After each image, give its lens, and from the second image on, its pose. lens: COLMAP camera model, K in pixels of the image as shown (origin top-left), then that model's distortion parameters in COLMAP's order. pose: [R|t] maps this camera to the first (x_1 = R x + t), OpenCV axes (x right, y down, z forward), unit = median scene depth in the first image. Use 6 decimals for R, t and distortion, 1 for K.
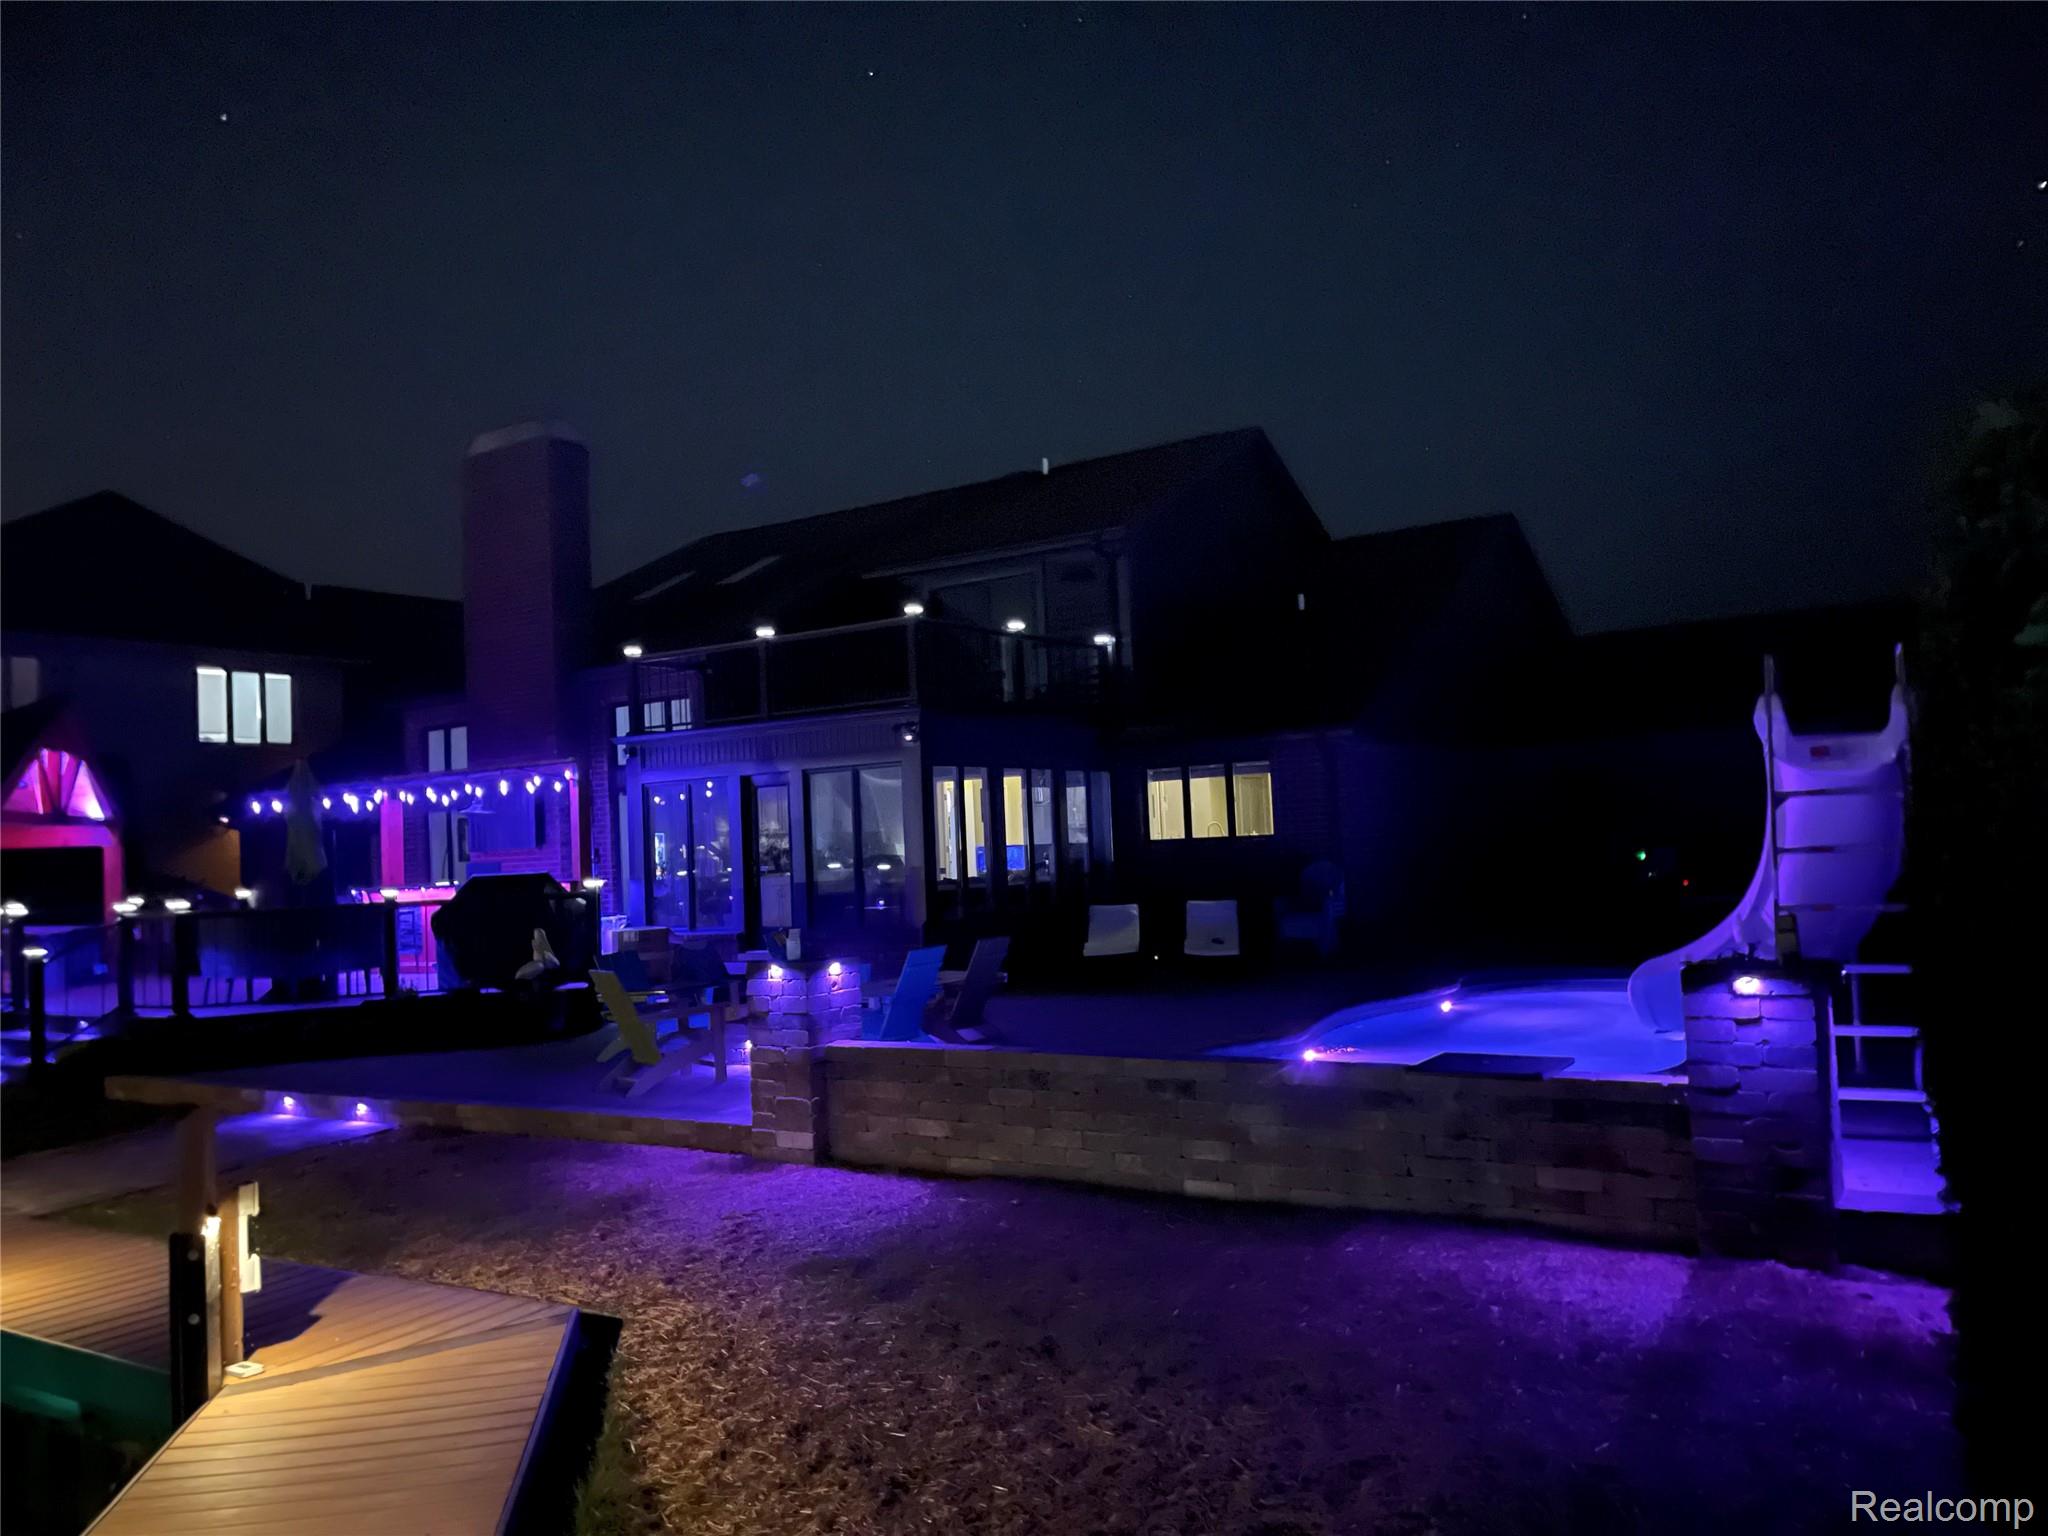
lens RADIAL K [[1535.5, 0, 1025.8], [0, 1535.5, 771.1], [0, 0, 1]] dist [-0.003114, 0.002019]
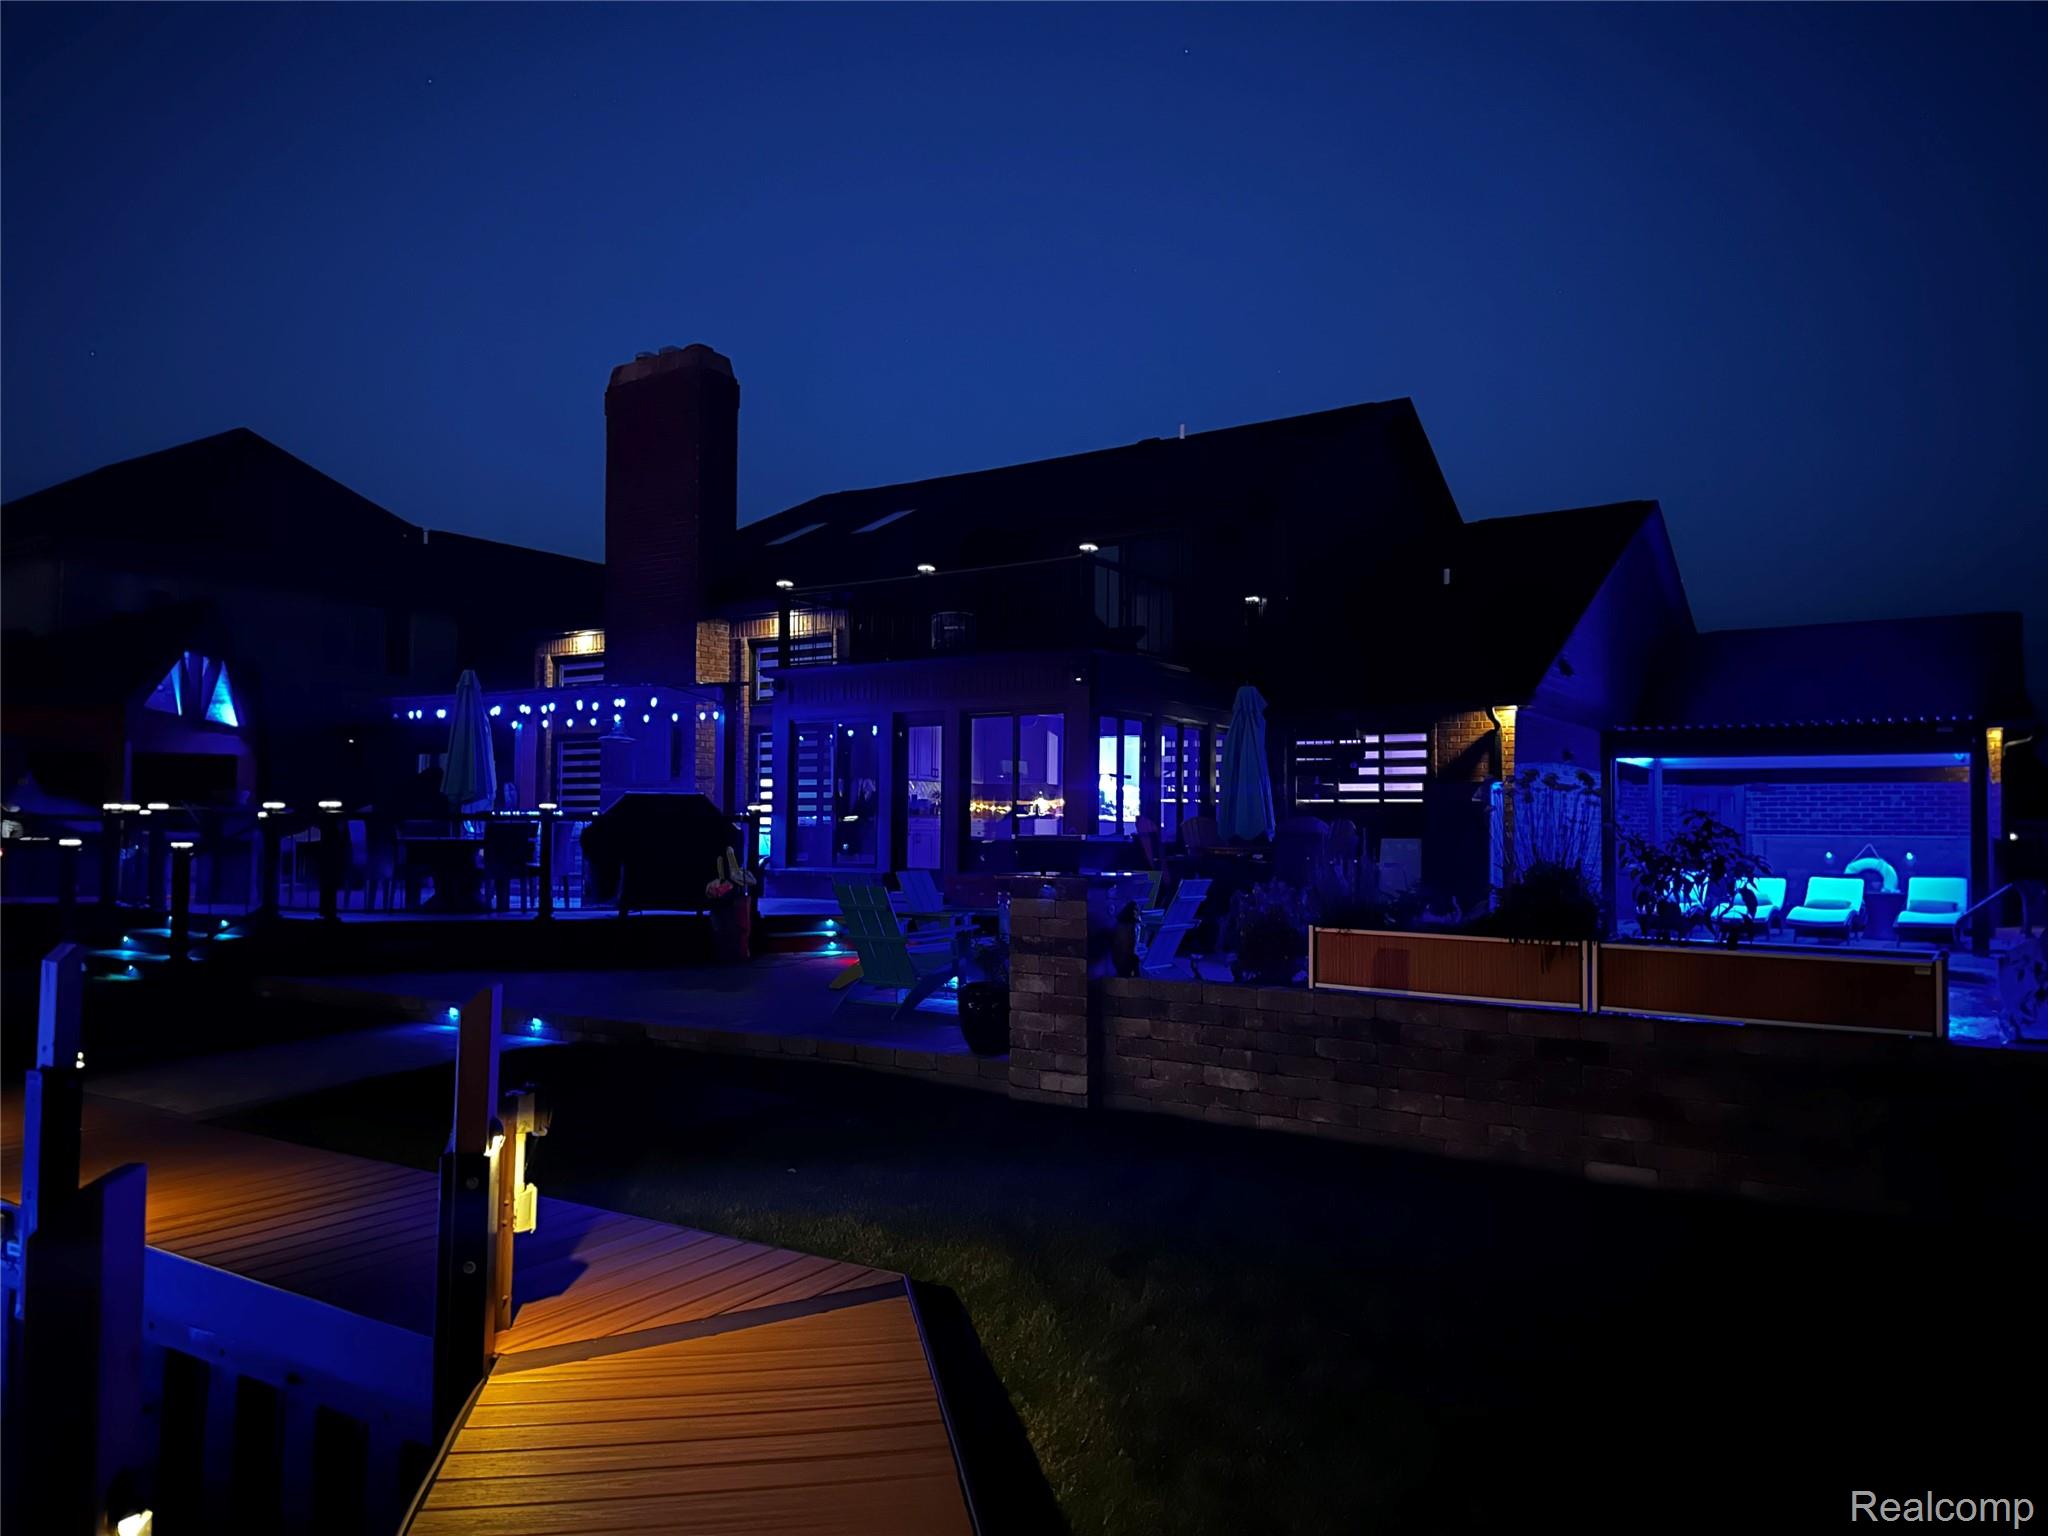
lens RADIAL K [[1425.2, 0, 1023.8], [0, 1425.2, 768.8], [0, 0, 1]] dist [0.044812, -0.001665]
pose [[0.998100, 0.056226, -0.025195, -0.097751], [-0.056013, 0.998389, 0.009070, 0.032291], [0.025664, -0.007642, 0.999641, 0.108058]]
